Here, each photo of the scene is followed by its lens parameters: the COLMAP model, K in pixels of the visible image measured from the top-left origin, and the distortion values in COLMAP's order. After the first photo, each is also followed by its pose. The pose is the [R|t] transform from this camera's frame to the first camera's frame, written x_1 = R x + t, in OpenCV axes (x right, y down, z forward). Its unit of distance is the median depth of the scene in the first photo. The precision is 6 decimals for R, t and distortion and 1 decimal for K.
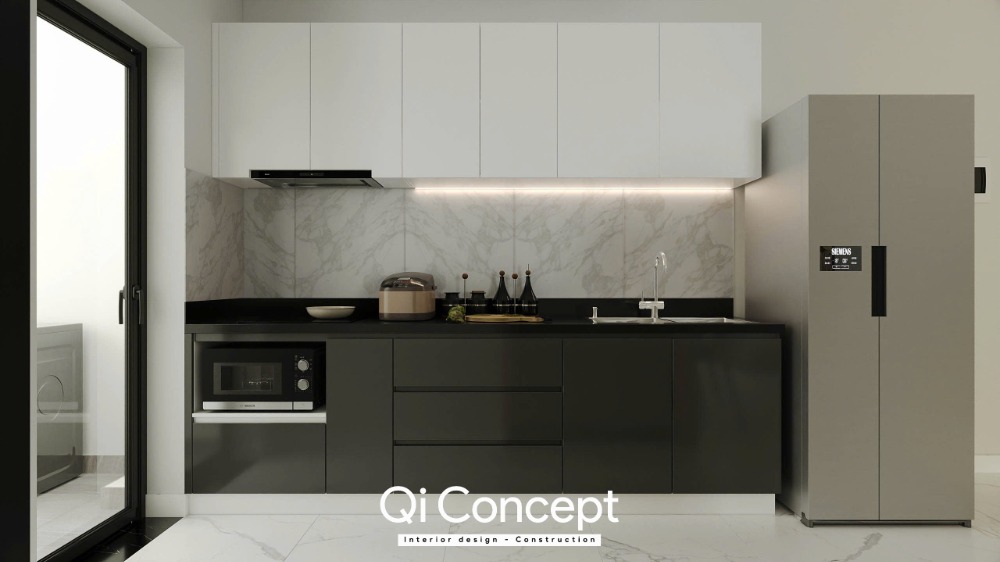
lens RADIAL K [[594.8, 0, 500.0], [0, 594.8, 281.0], [0, 0, 1]] dist [0.000557, -0.000770]
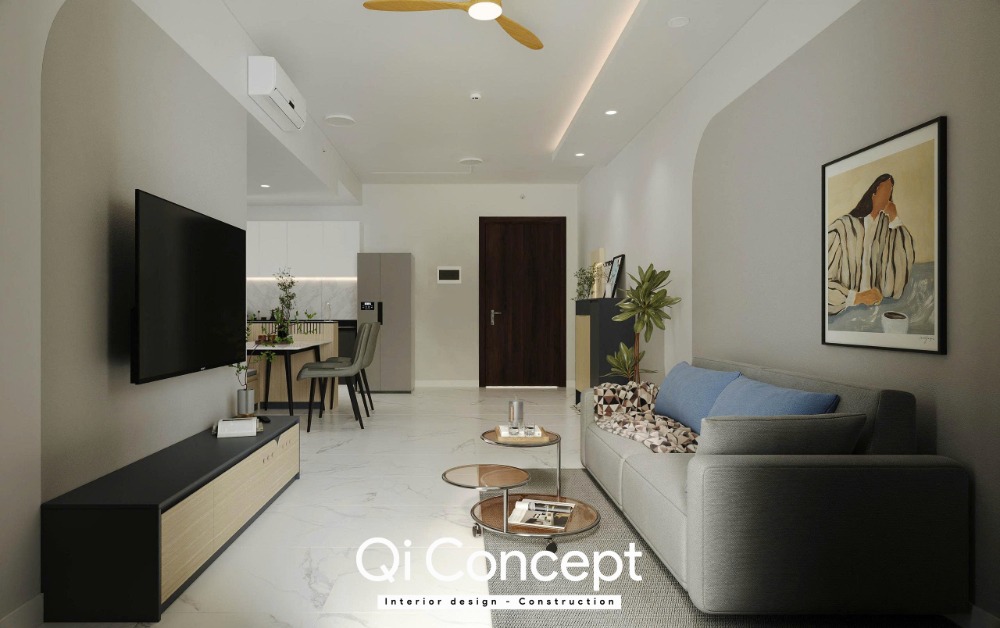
lens RADIAL K [[607.3, 0, 463.4], [0, 607.3, 313.3], [0, 0, 1]] dist [-0.003361, -0.000789]
pose [[0.999972, 0.000205, 0.007508, 0.841323], [-0.000208, 1.000000, 0.000473, -0.001544], [-0.007508, -0.000474, 0.999972, -1.737396]]
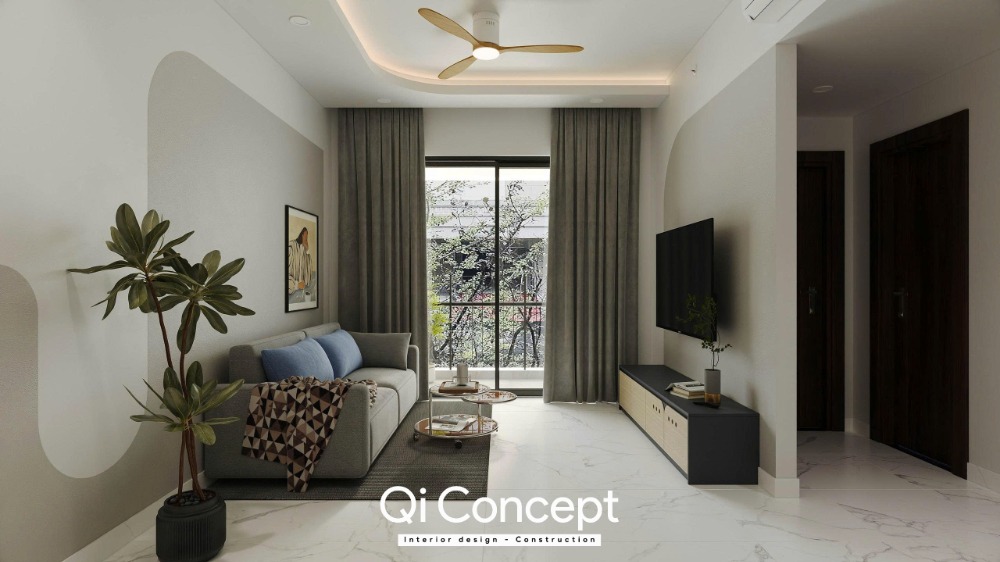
lens RADIAL K [[546.7, 0, 500.0], [0, 546.7, 281.0], [0, 0, 1]] dist [0.002580, -0.000421]
pose [[-0.999992, -0.000035, -0.004058, 0.861525], [-0.000026, 0.999997, -0.002285, -0.029187], [0.004058, -0.002285, -0.999989, 0.462788]]
